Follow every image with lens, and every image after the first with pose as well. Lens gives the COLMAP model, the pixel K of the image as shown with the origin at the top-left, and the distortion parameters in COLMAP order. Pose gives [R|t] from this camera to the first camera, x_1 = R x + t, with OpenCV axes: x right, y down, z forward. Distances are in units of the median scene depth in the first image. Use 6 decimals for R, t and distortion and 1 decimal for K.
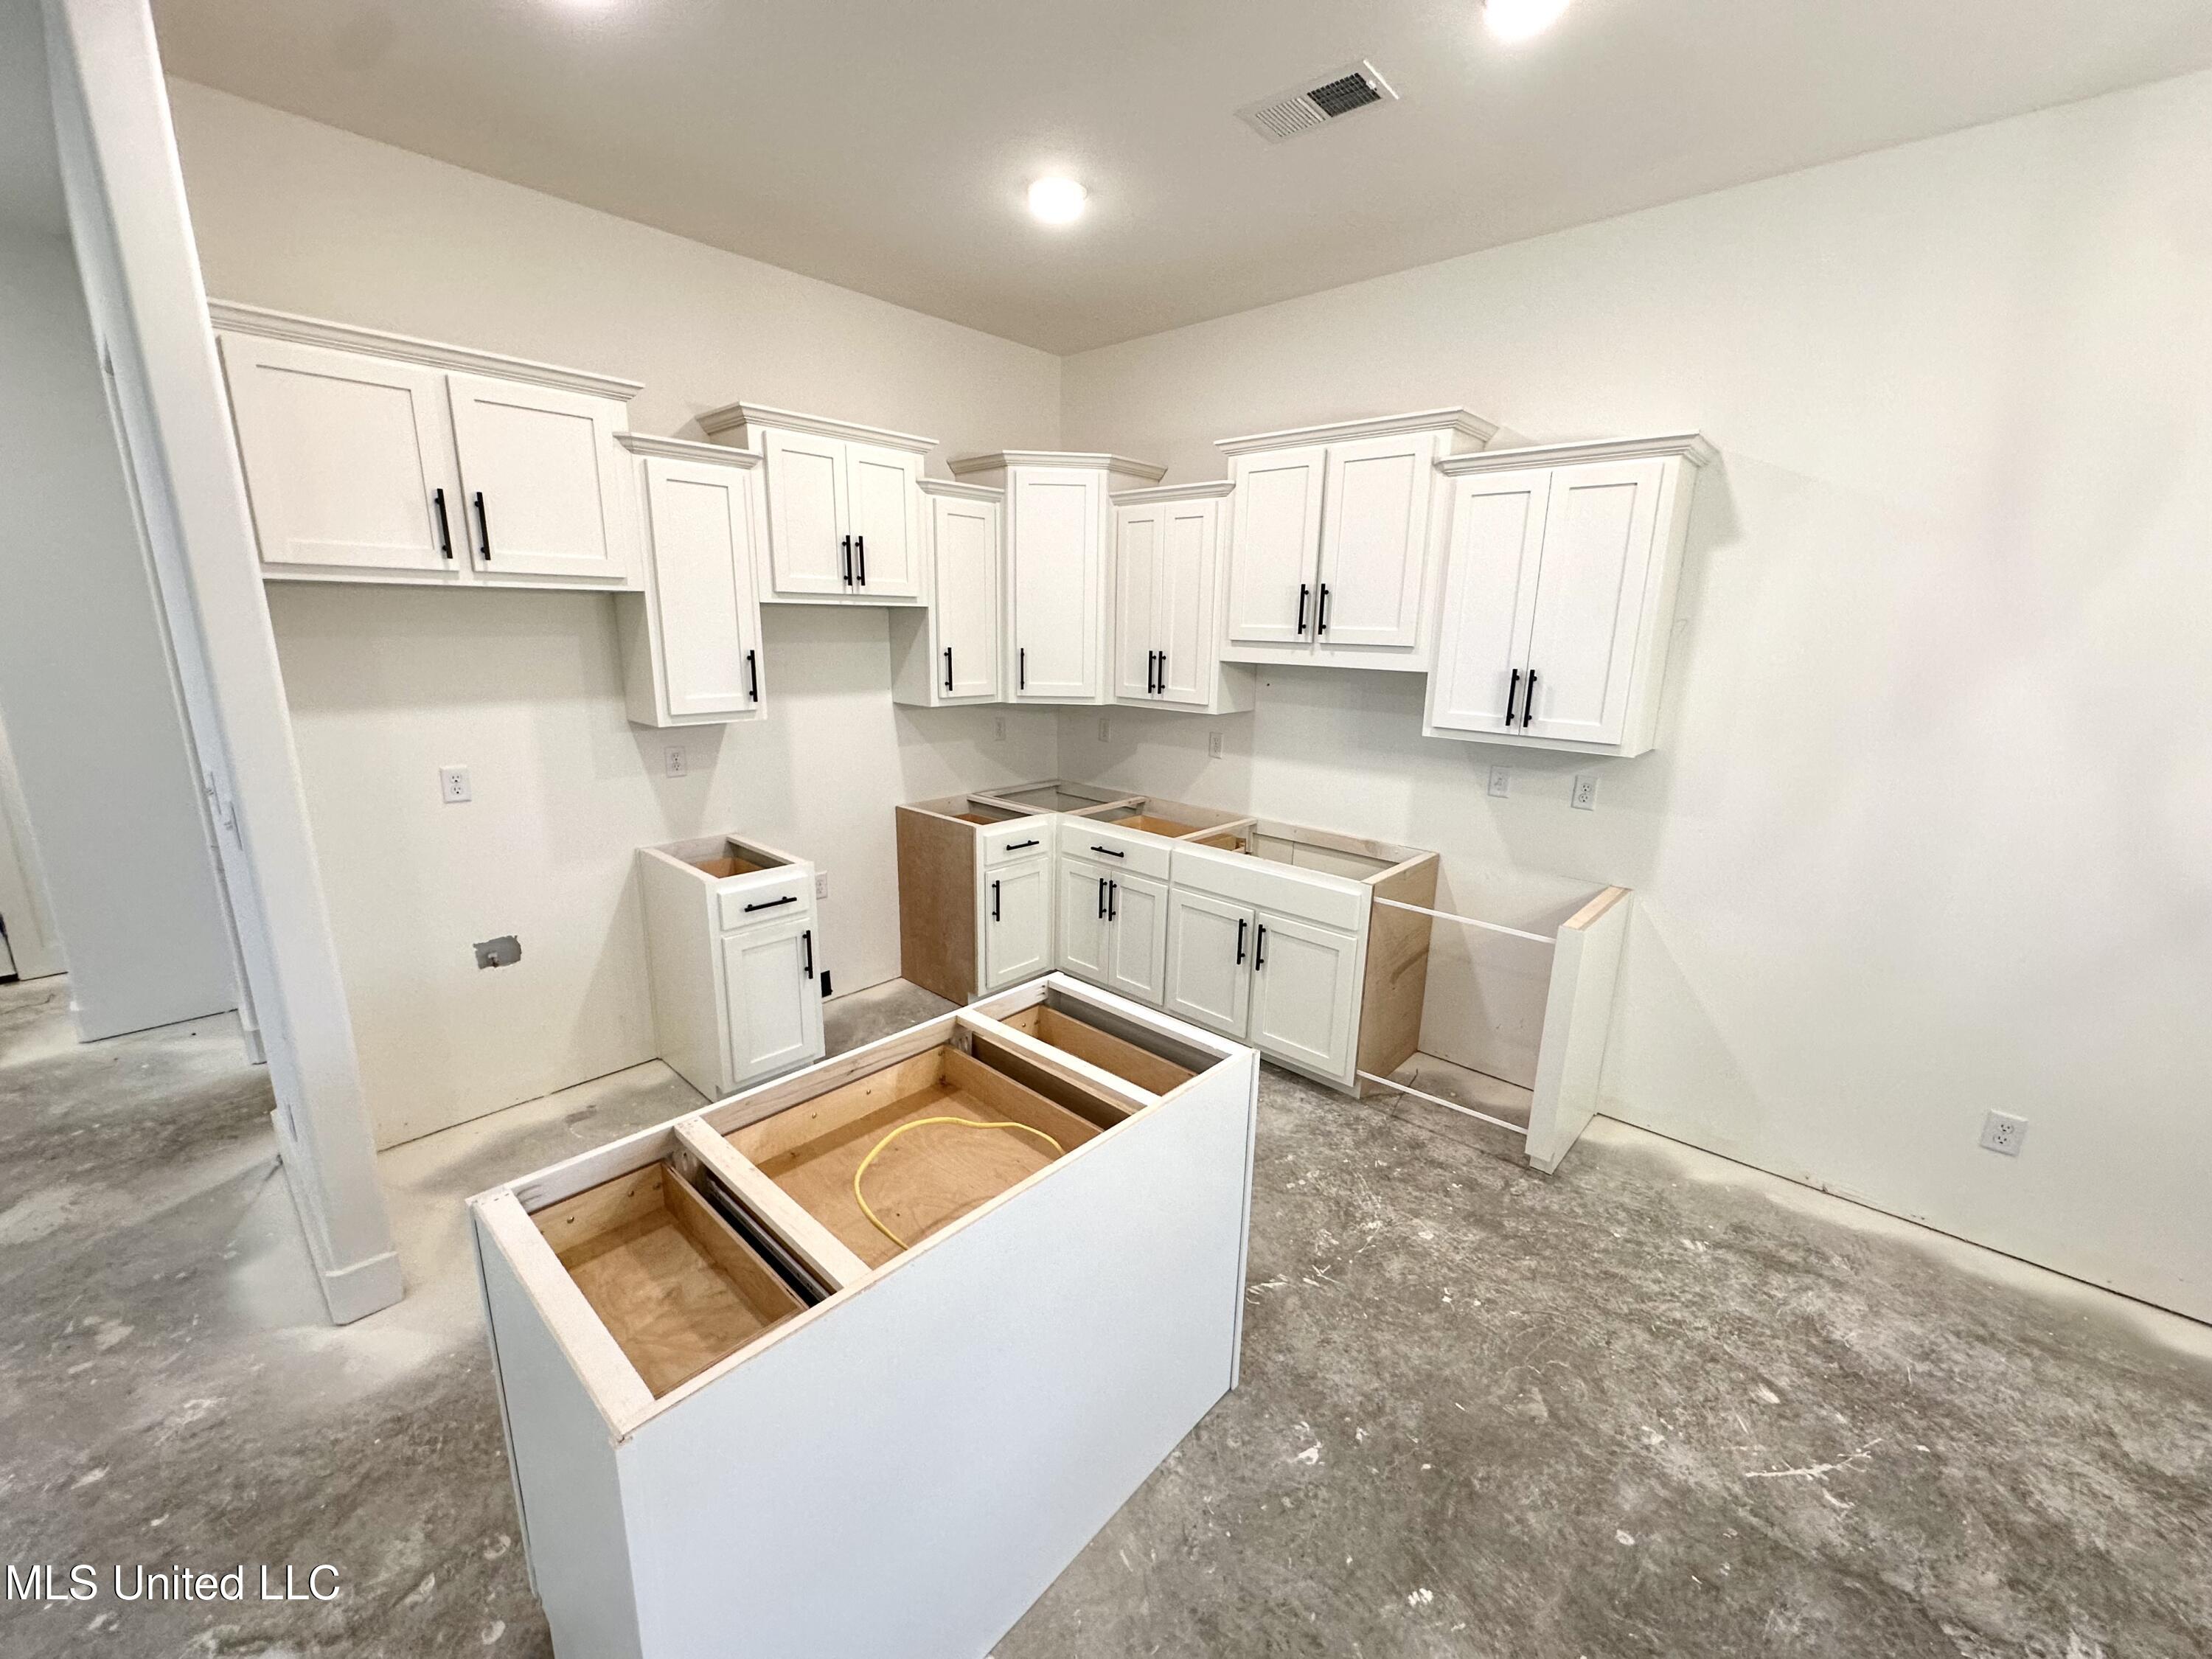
lens RADIAL K [[880.2, 0, 1106.0], [0, 880.2, 829.5], [0, 0, 1]] dist [-0.002773, 0.000455]
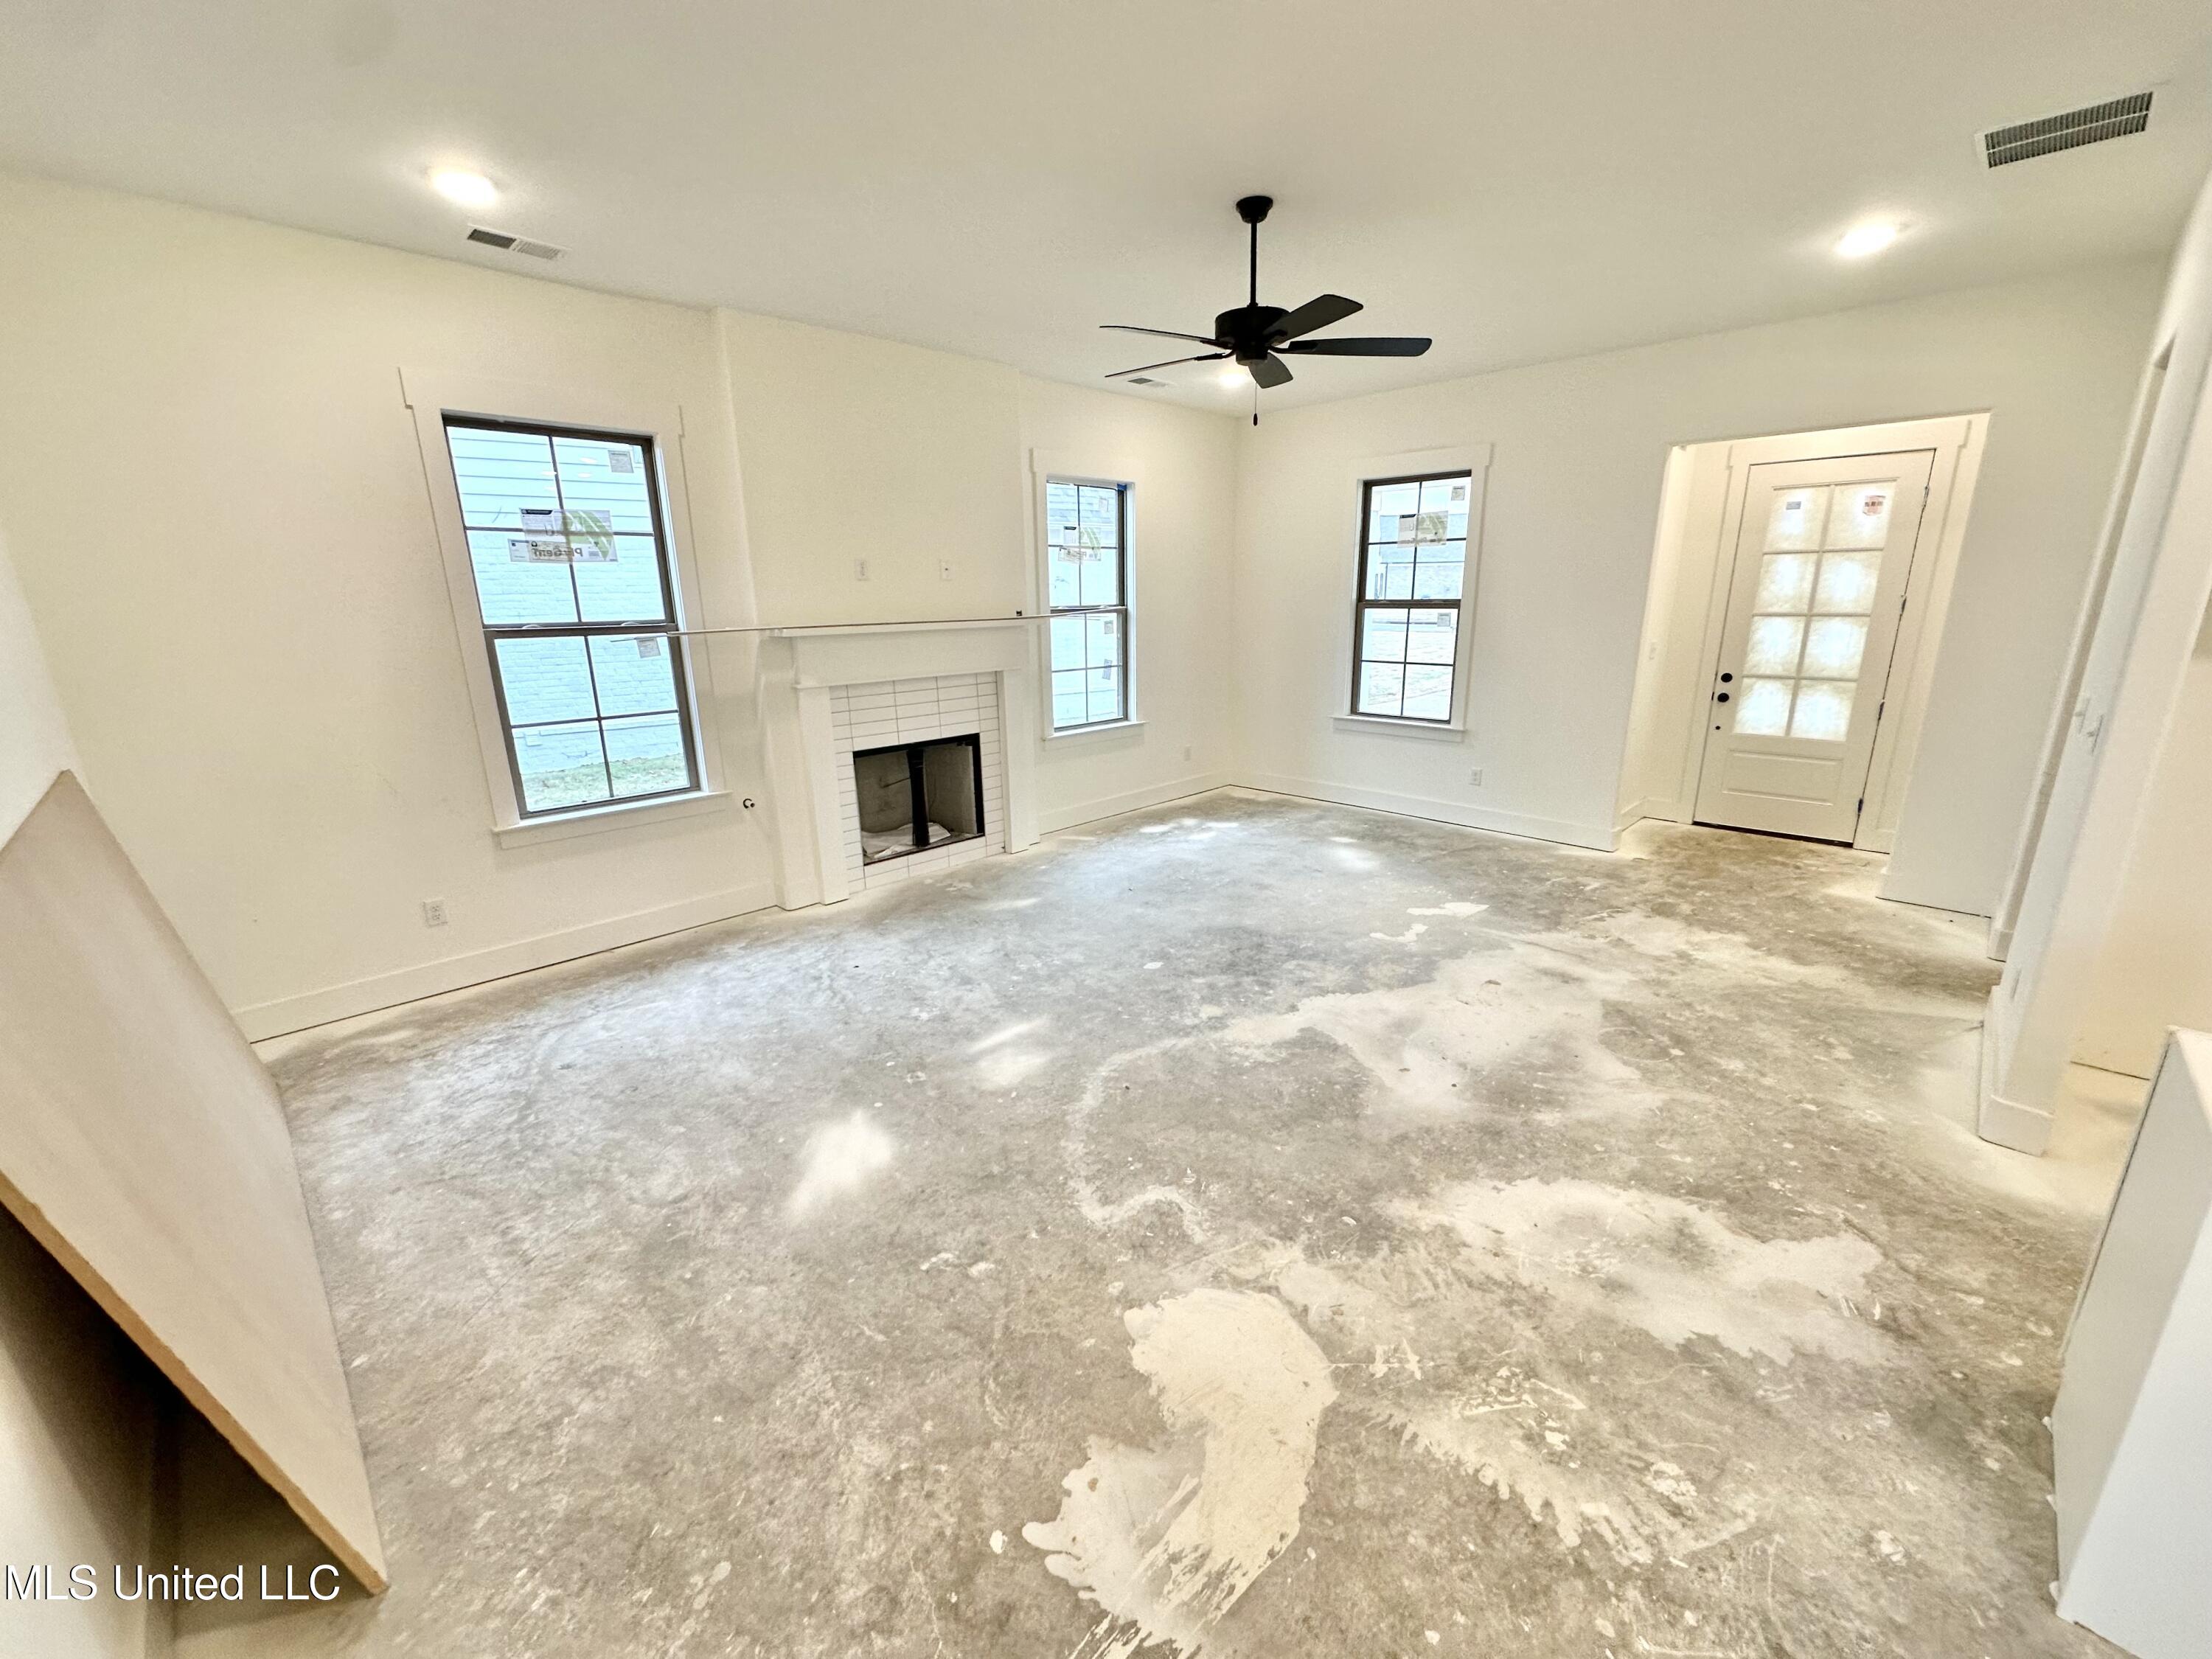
lens RADIAL K [[880.2, 0, 1106.0], [0, 880.2, 829.5], [0, 0, 1]] dist [-0.002773, 0.000455]
pose [[-0.042201, 0.243682, -0.968937, 0.203530], [-0.218083, 0.944169, 0.246951, 0.079569], [0.975017, 0.221730, 0.013298, -0.236937]]
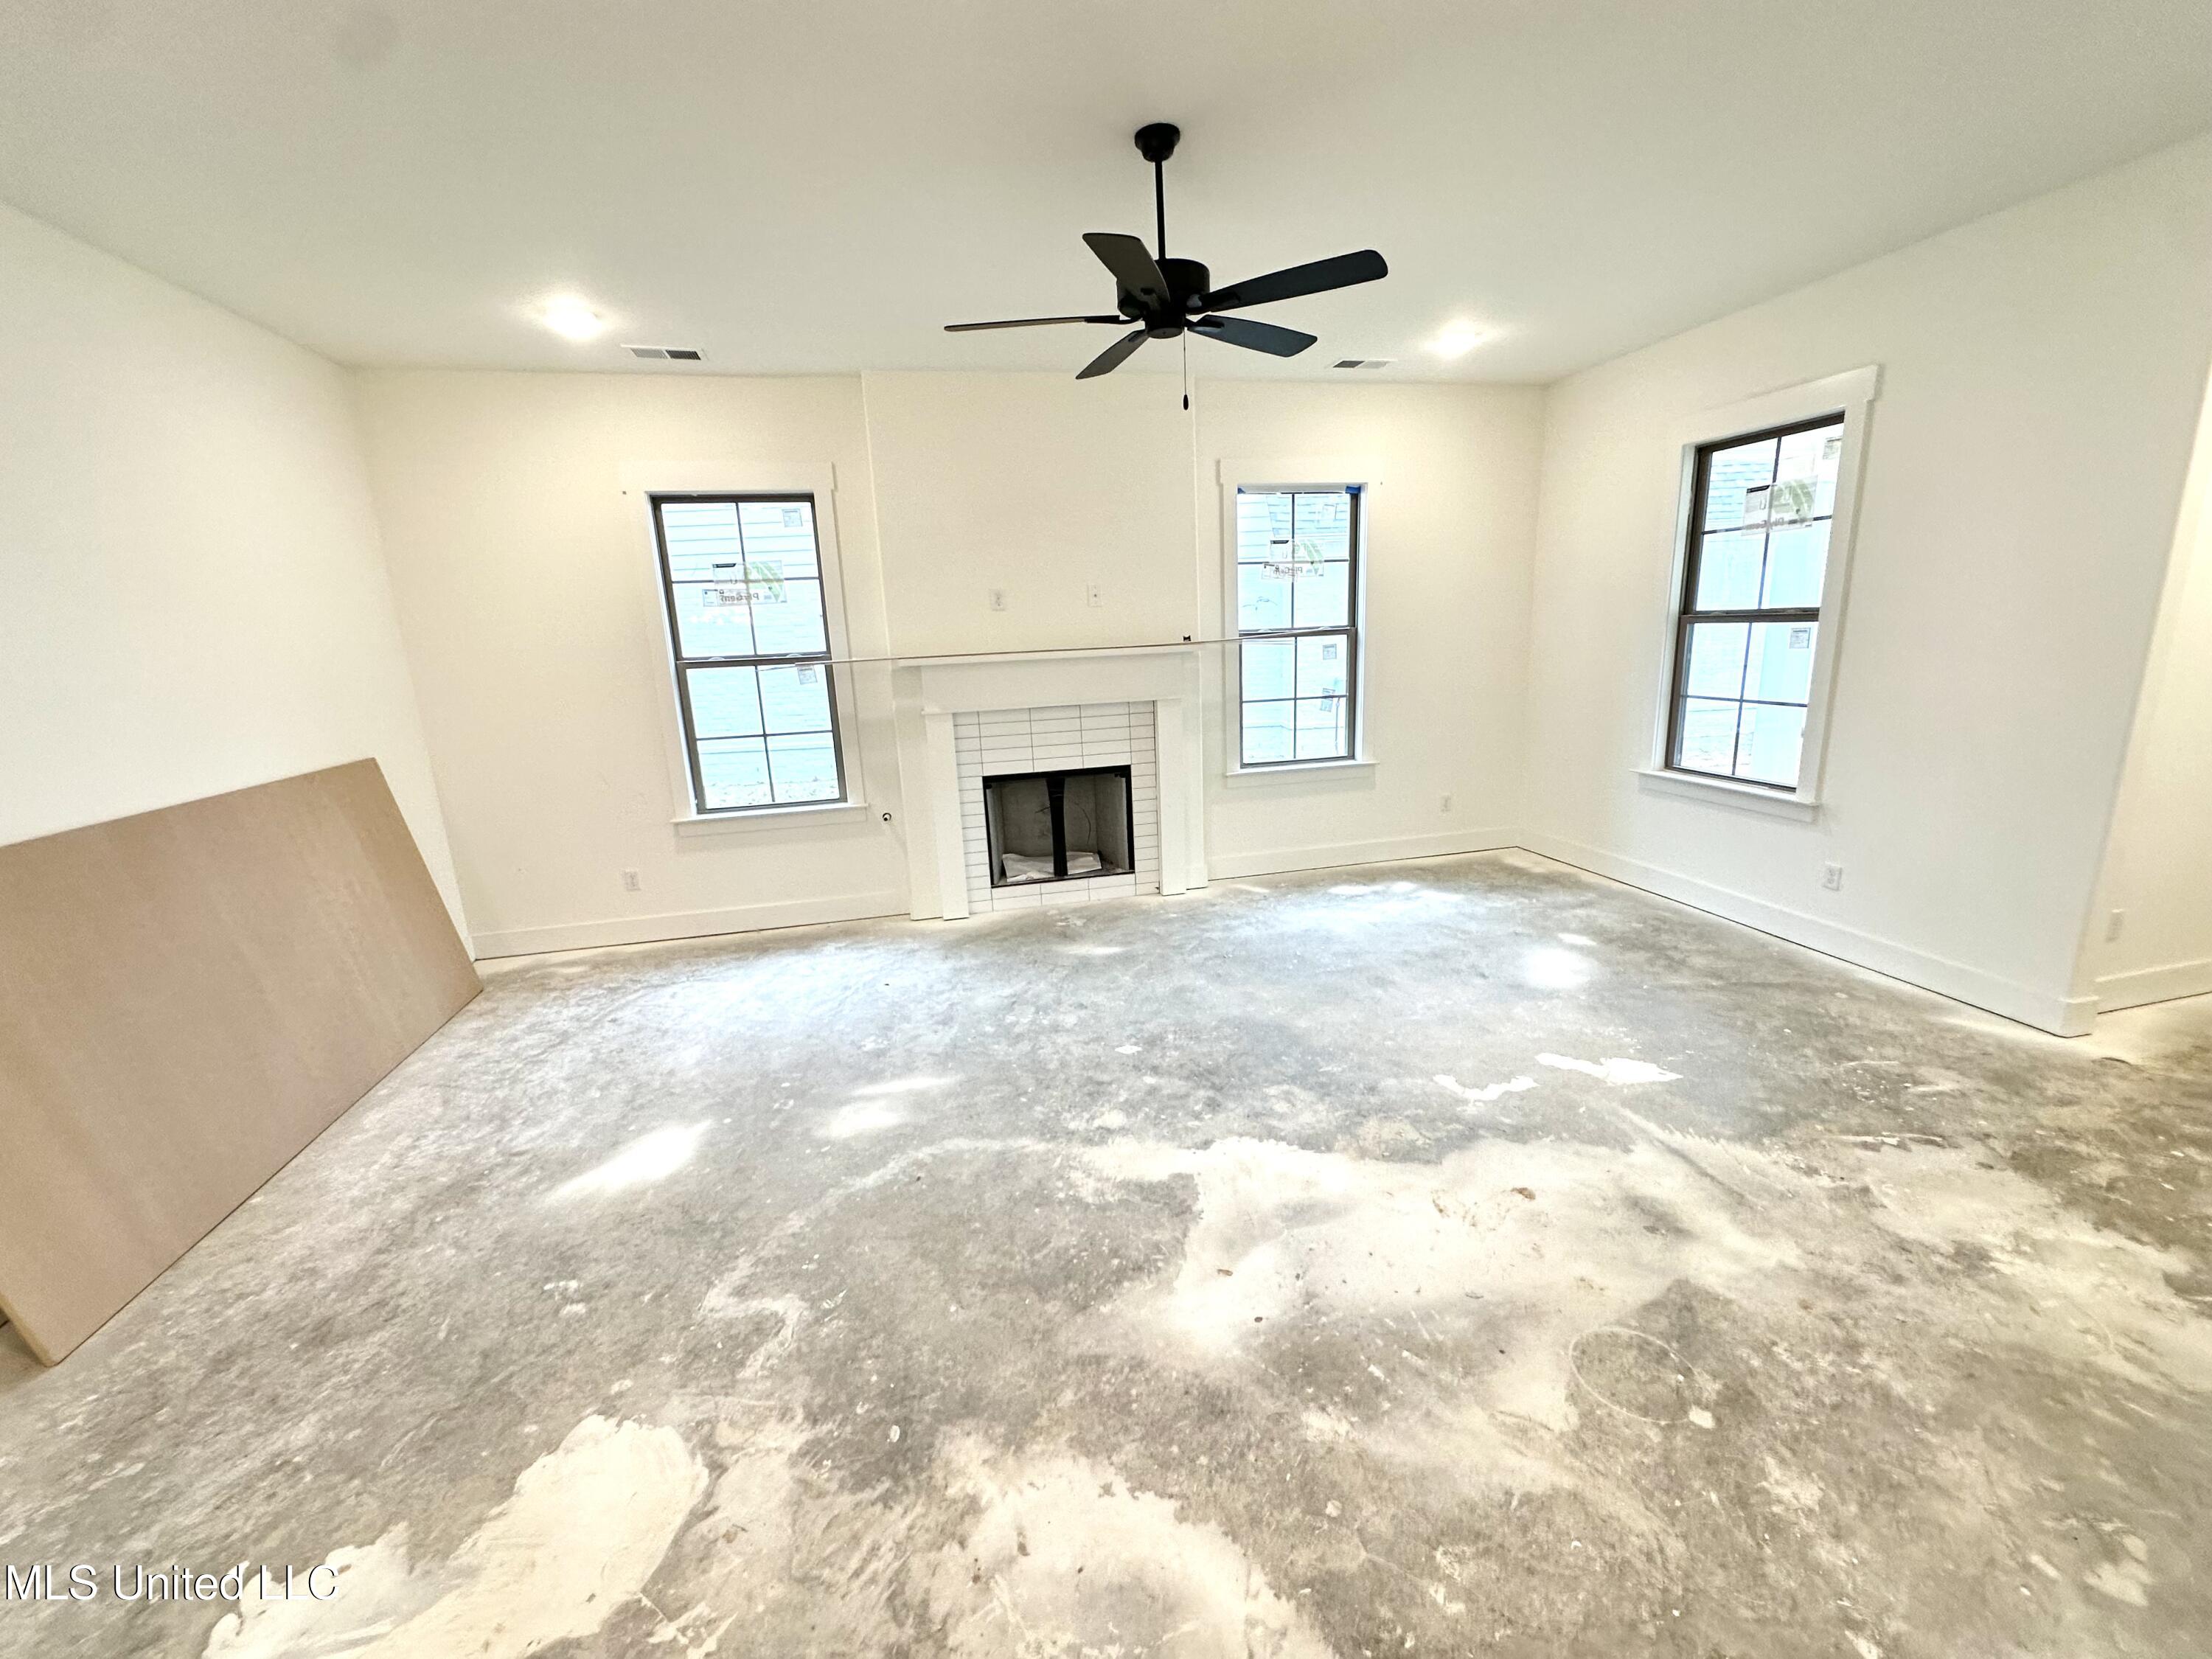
lens RADIAL K [[881.5, 0, 1106.0], [0, 881.5, 829.5], [0, 0, 1]] dist [-0.002915, 0.000496]
pose [[-0.569395, 0.191809, -0.799374, -0.161529], [-0.158676, 0.928468, 0.335811, -0.059527], [0.806605, 0.318050, -0.498230, 0.354333]]
